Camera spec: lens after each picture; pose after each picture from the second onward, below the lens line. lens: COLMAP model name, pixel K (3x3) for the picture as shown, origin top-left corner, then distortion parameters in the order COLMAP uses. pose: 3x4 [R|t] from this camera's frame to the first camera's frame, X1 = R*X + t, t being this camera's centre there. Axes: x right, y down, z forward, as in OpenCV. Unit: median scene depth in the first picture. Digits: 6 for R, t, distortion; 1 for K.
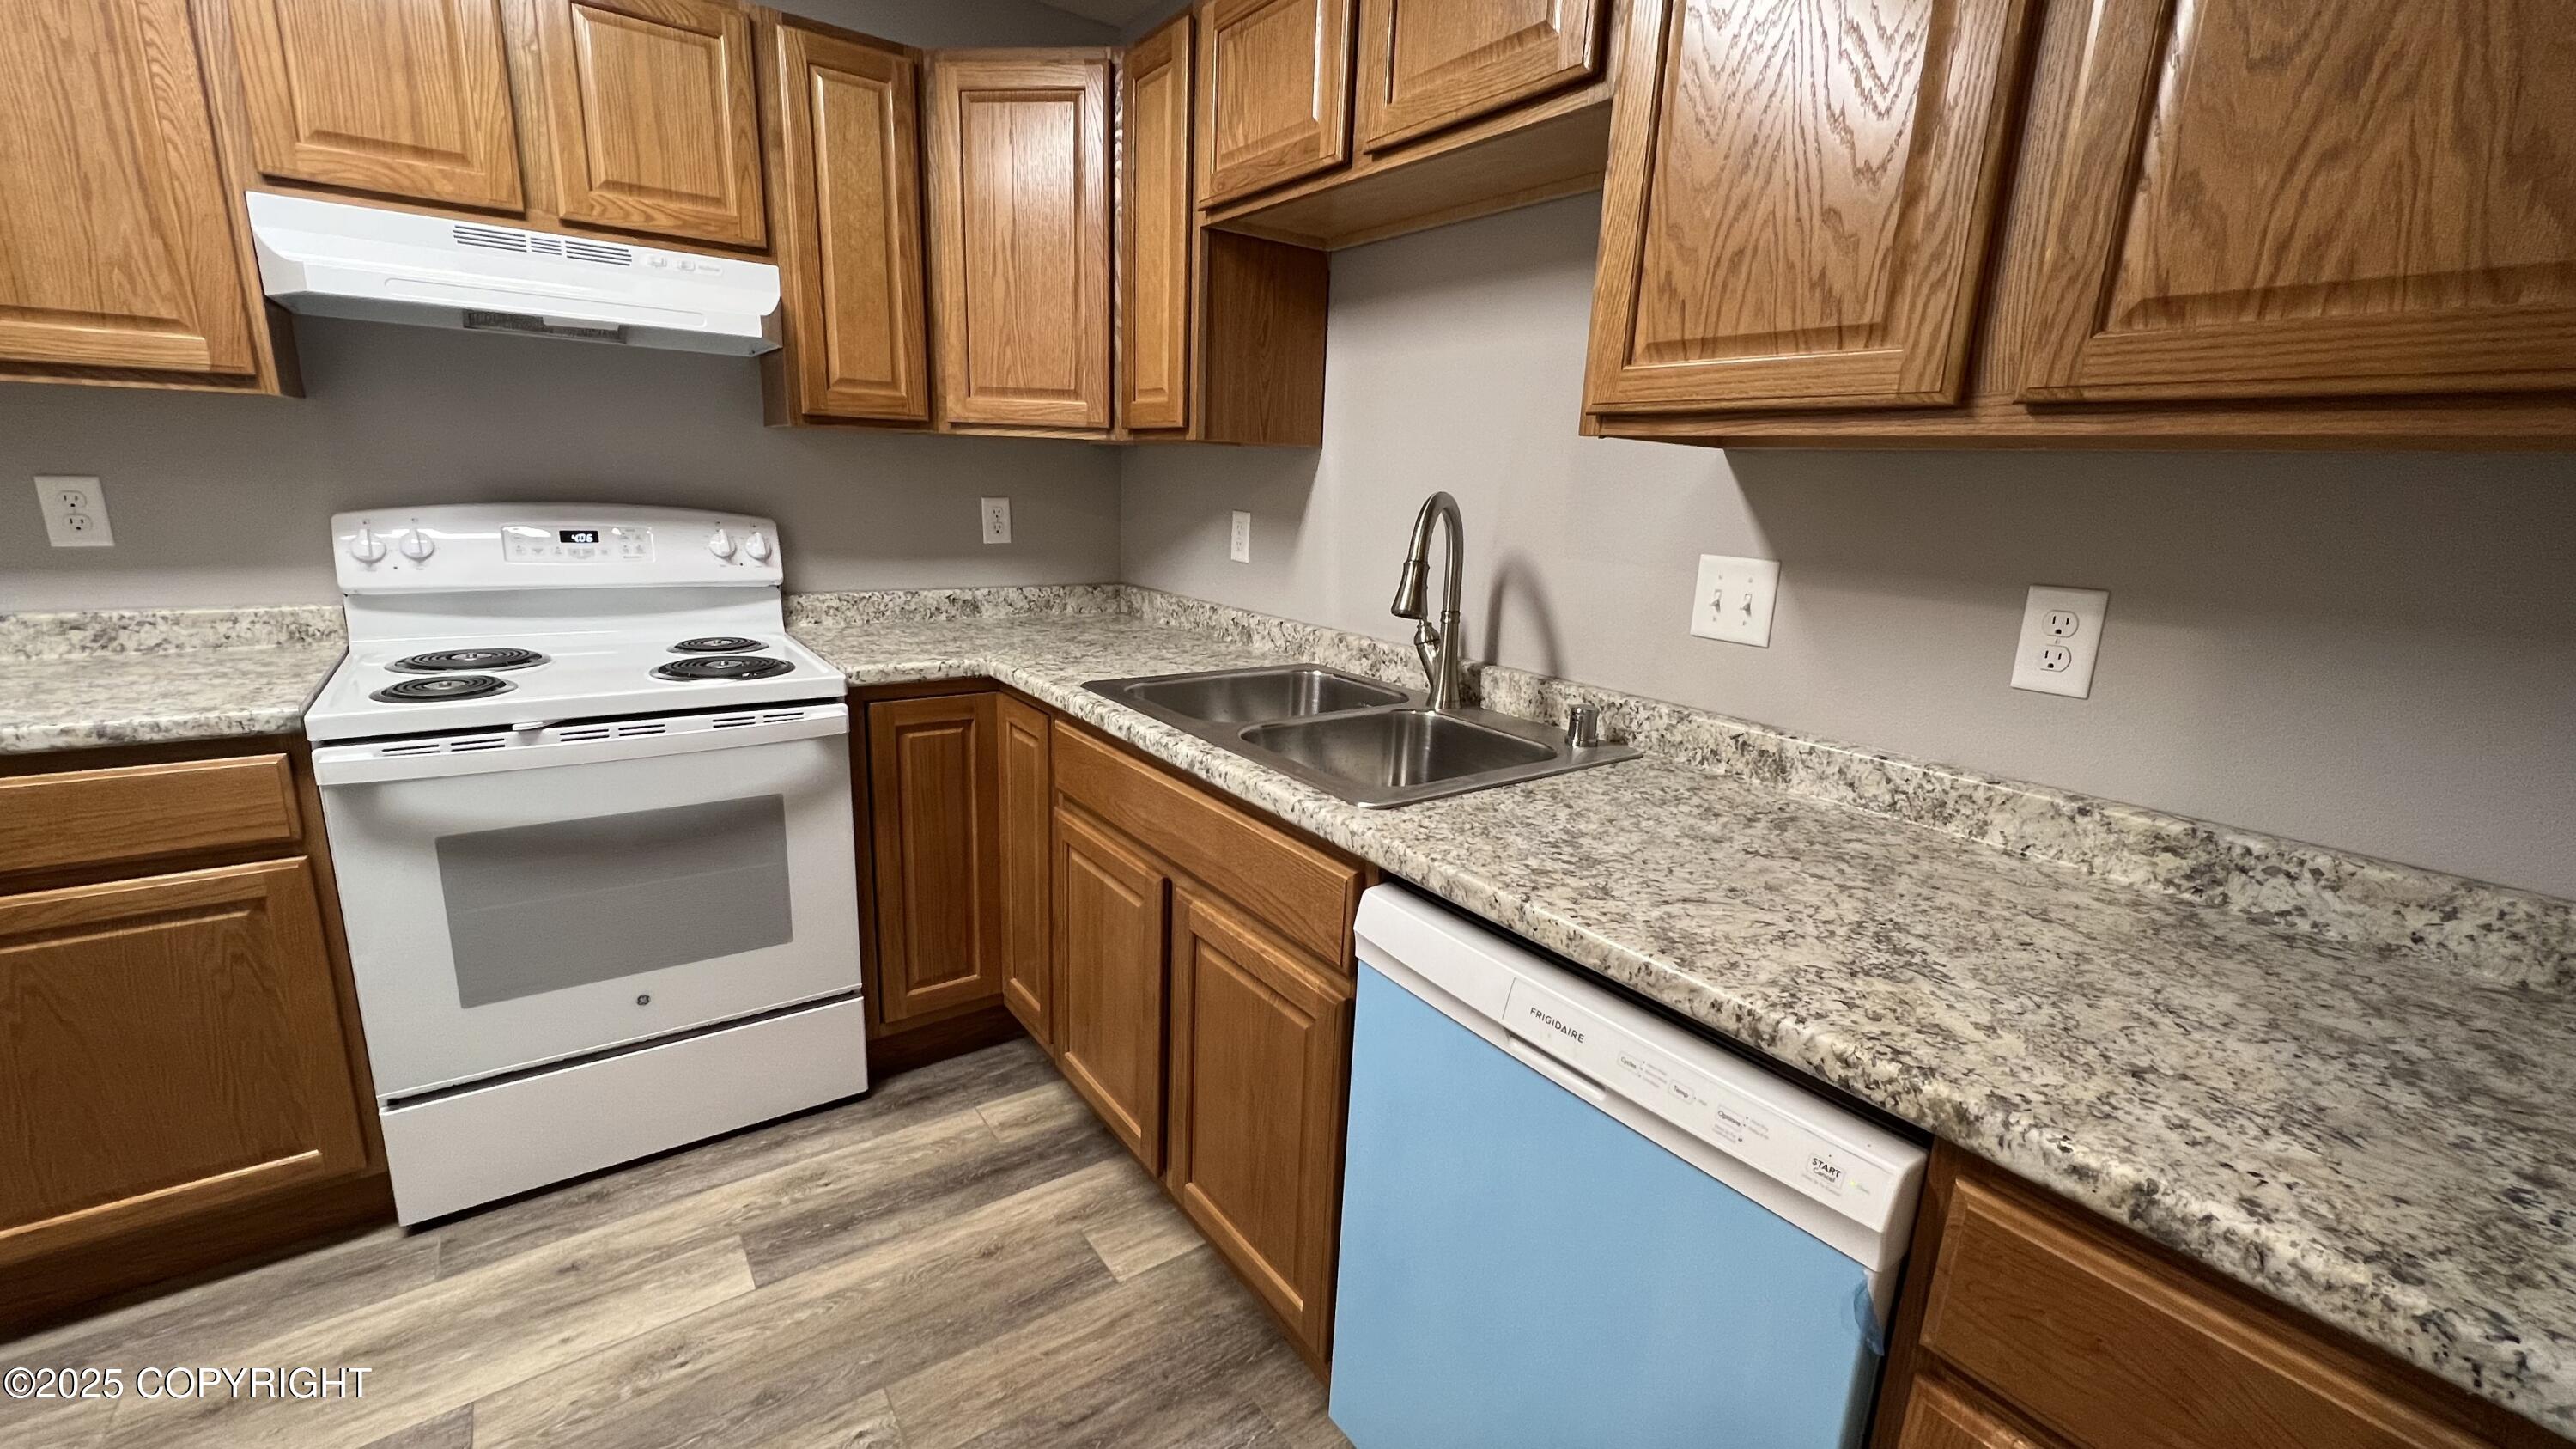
lens RADIAL K [[1032.8, 0, 1290.8], [0, 1032.8, 722.6], [0, 0, 1]] dist [-0.001386, 0.000380]
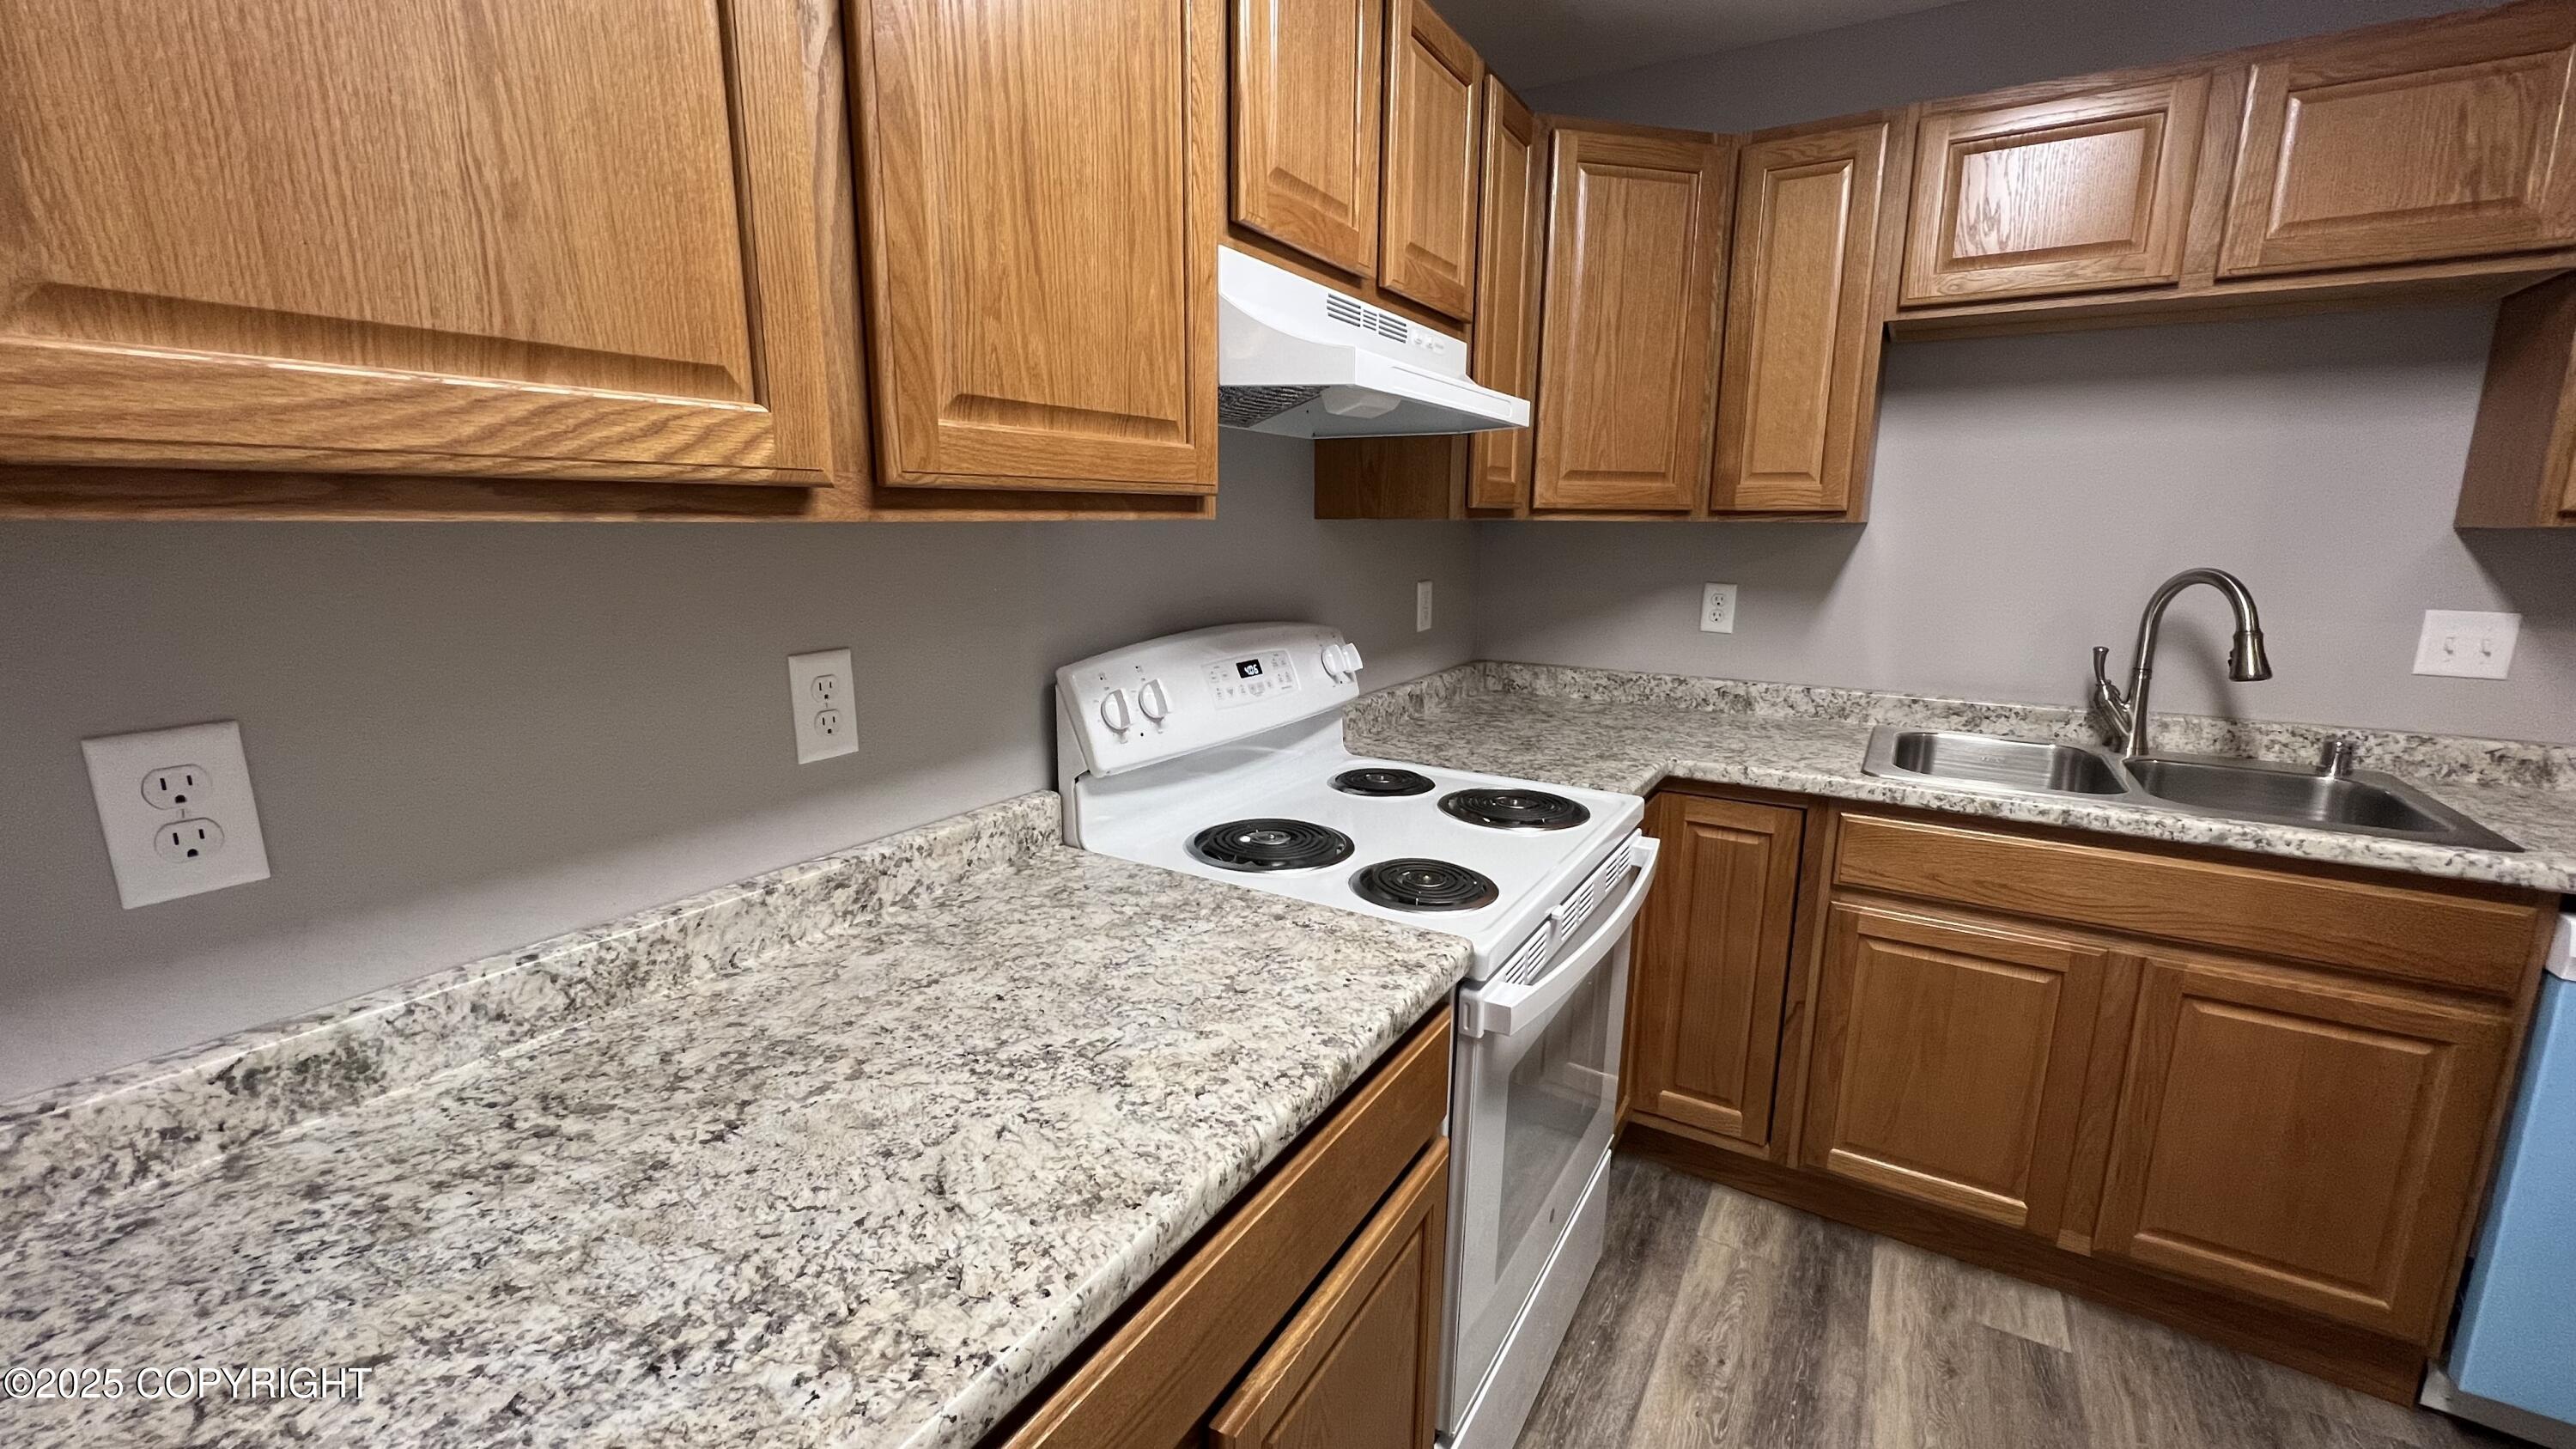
lens RADIAL K [[1032.8, 0, 1290.8], [0, 1032.8, 722.6], [0, 0, 1]] dist [-0.001386, 0.000380]
pose [[0.922561, -0.108067, 0.370408, -1.145987], [0.118358, 0.992958, -0.005093, -0.155951], [-0.367250, 0.048539, 0.928855, 0.295950]]
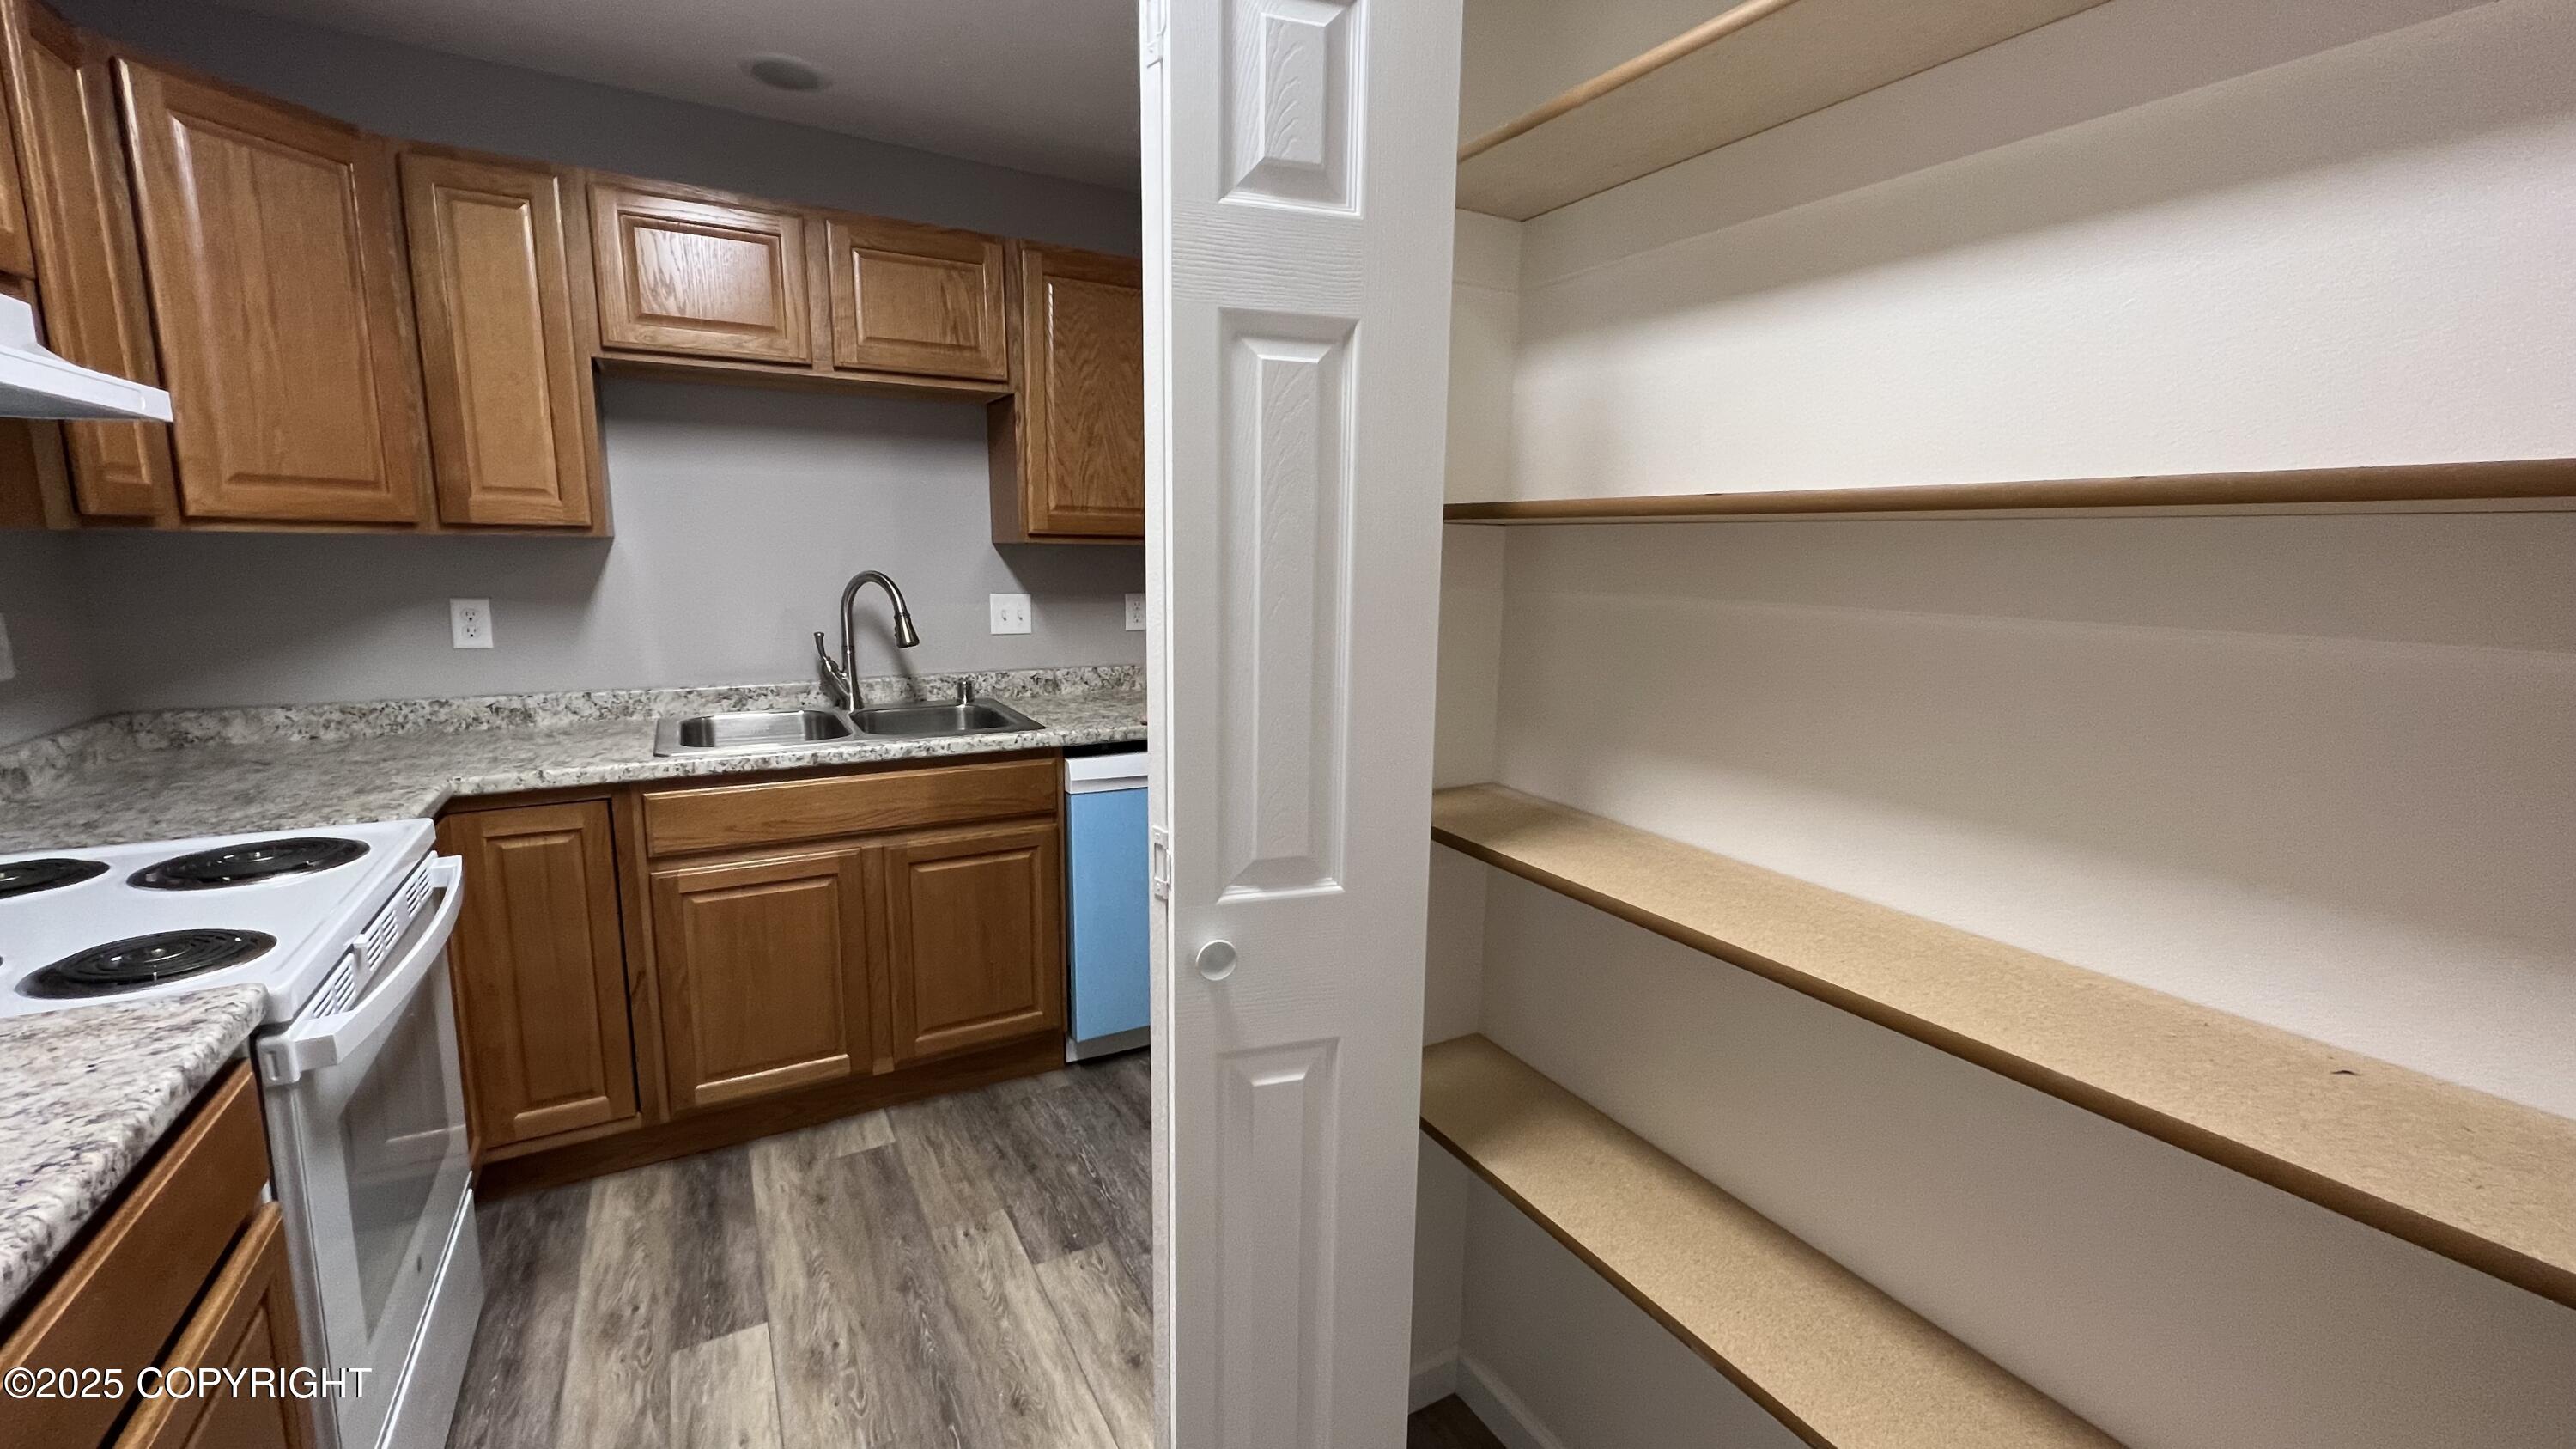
lens RADIAL K [[1032.8, 0, 1290.8], [0, 1032.8, 722.6], [0, 0, 1]] dist [-0.001386, 0.000380]
pose [[0.102971, -0.206494, 0.973014, -1.309159], [0.217209, 0.959274, 0.180592, -0.134571], [-0.970679, 0.192751, 0.143630, 0.162932]]
